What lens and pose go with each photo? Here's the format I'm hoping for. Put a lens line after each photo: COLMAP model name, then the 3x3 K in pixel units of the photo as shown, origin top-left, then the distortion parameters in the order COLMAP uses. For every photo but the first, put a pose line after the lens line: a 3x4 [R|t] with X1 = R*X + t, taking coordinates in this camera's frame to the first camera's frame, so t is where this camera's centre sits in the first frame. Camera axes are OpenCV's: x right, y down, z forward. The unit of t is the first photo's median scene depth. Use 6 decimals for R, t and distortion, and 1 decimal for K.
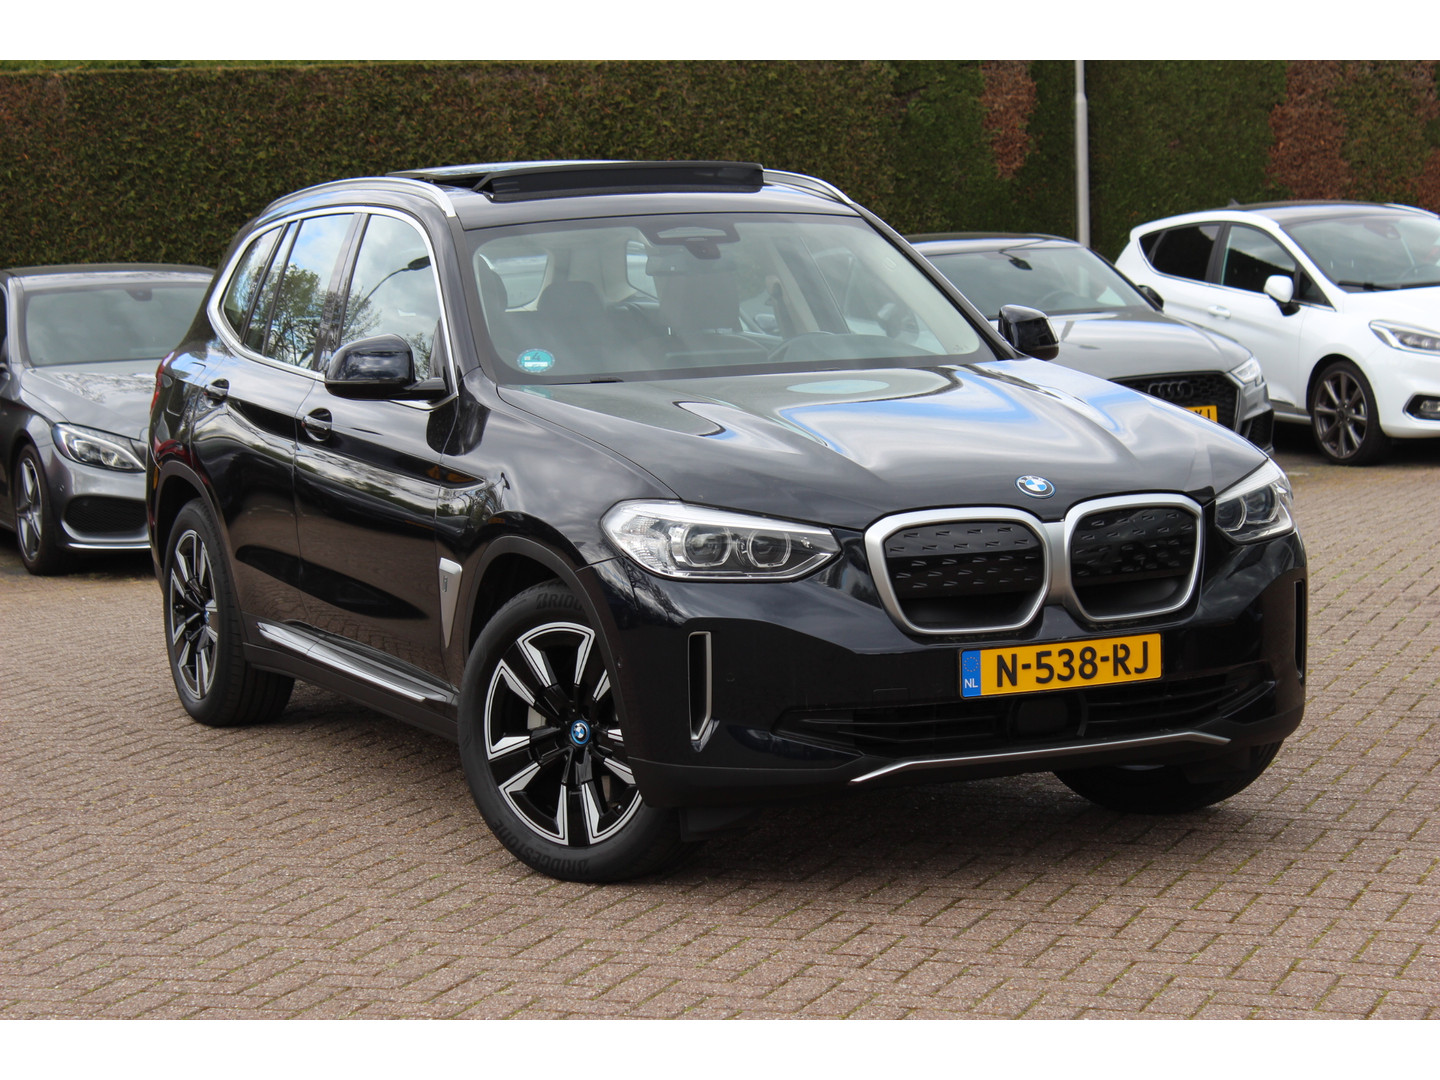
lens RADIAL K [[3531.8, 0, 720.0], [0, 3531.8, 540.0], [0, 0, 1]] dist [0.051664, 0.358260]
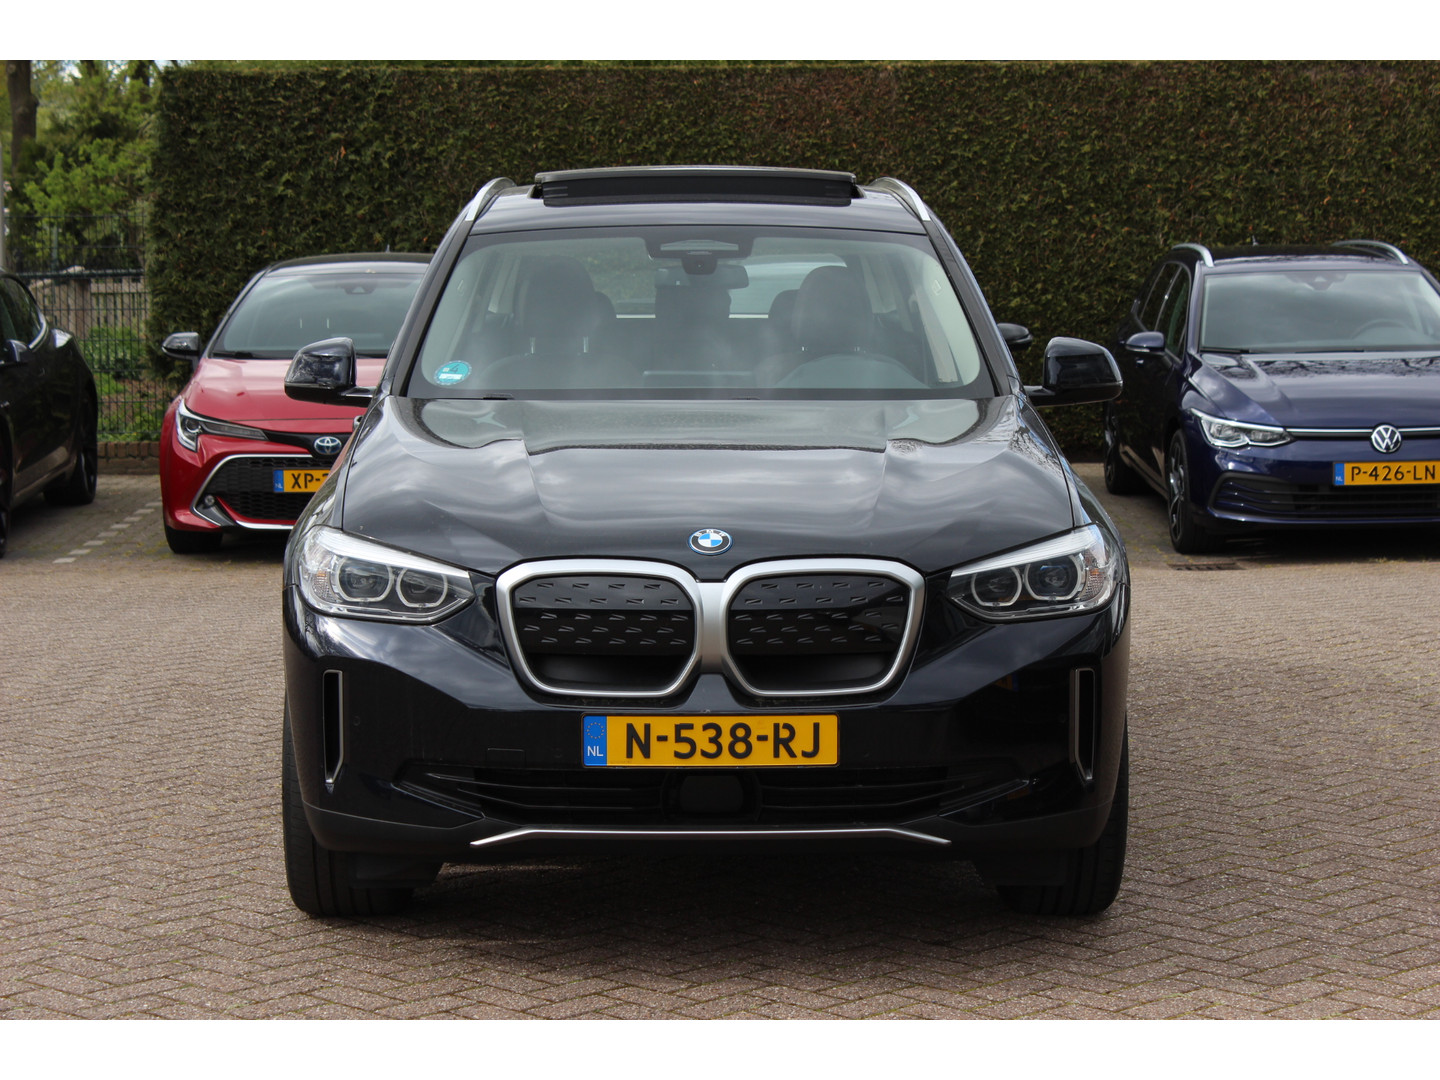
lens RADIAL K [[3346.5, 0, 720.0], [0, 3346.5, 540.0], [0, 0, 1]] dist [0.067579, 0.041786]
pose [[0.913311, 0.070049, -0.401194, 0.168859], [-0.065625, 0.997537, 0.024777, -0.014294], [0.401941, 0.003699, 0.915658, 0.083249]]
